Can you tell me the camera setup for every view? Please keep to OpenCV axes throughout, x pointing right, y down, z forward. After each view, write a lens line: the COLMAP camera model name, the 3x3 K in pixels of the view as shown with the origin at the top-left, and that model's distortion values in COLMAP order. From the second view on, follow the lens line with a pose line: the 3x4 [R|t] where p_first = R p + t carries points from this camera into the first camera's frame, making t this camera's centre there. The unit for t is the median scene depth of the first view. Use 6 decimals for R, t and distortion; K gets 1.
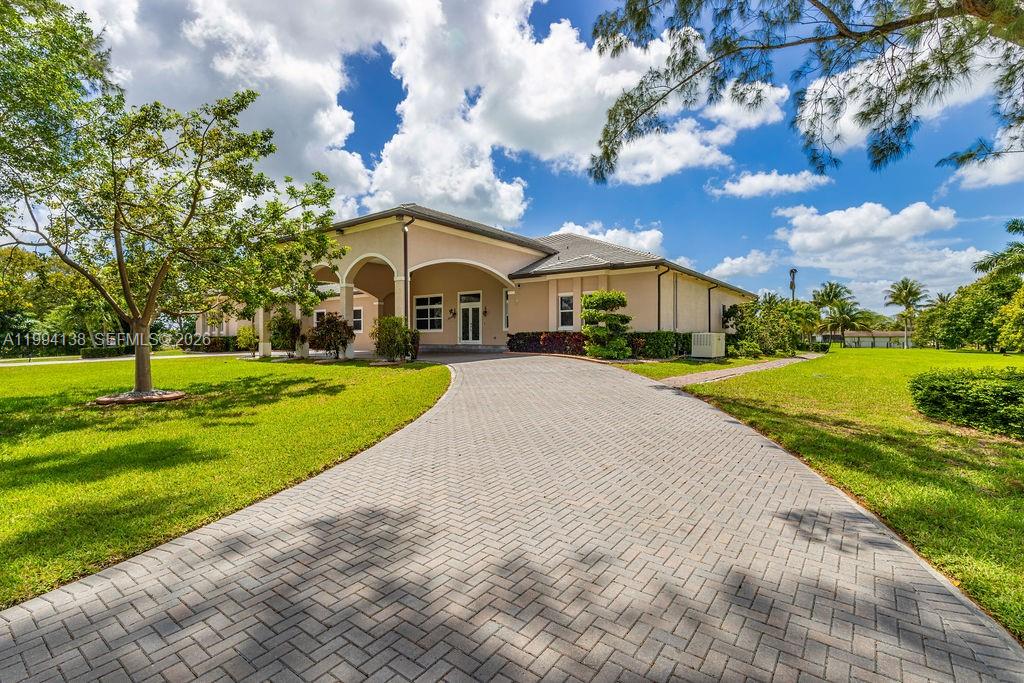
lens RADIAL K [[473.9, 0, 502.9], [0, 473.9, 339.4], [0, 0, 1]] dist [0.001302, 0.001134]
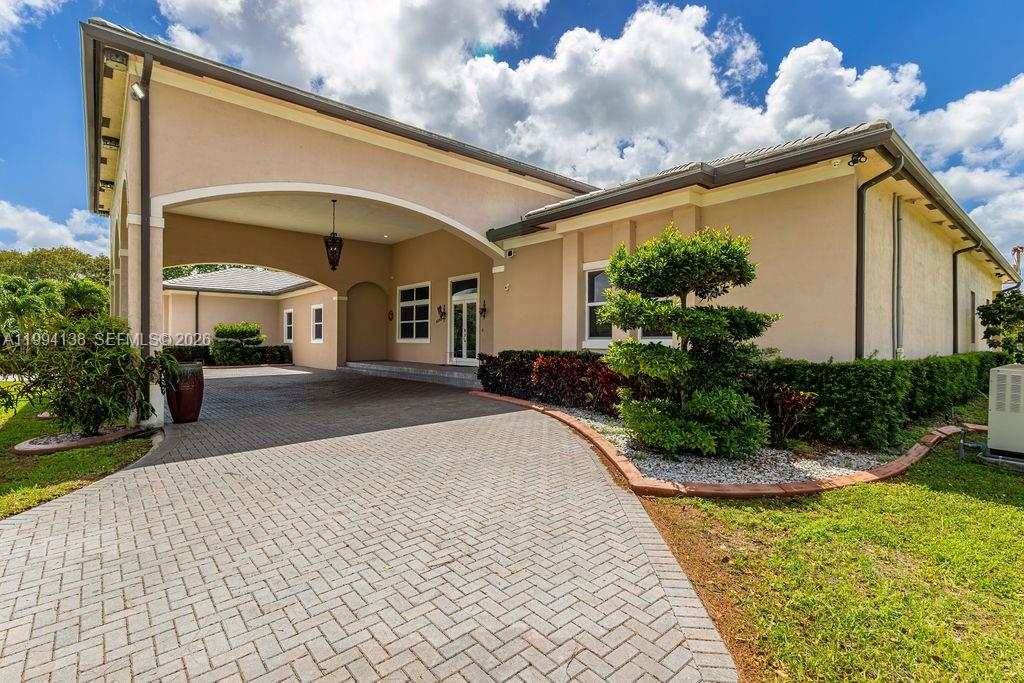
lens RADIAL K [[473.9, 0, 518.5], [0, 473.9, 344.3], [0, 0, 1]] dist [0.001302, 0.001134]
pose [[0.981080, 0.004787, -0.193544, 0.114928], [-0.003518, 0.999970, 0.006903, -0.020276], [0.193571, -0.006091, 0.981067, 0.447734]]
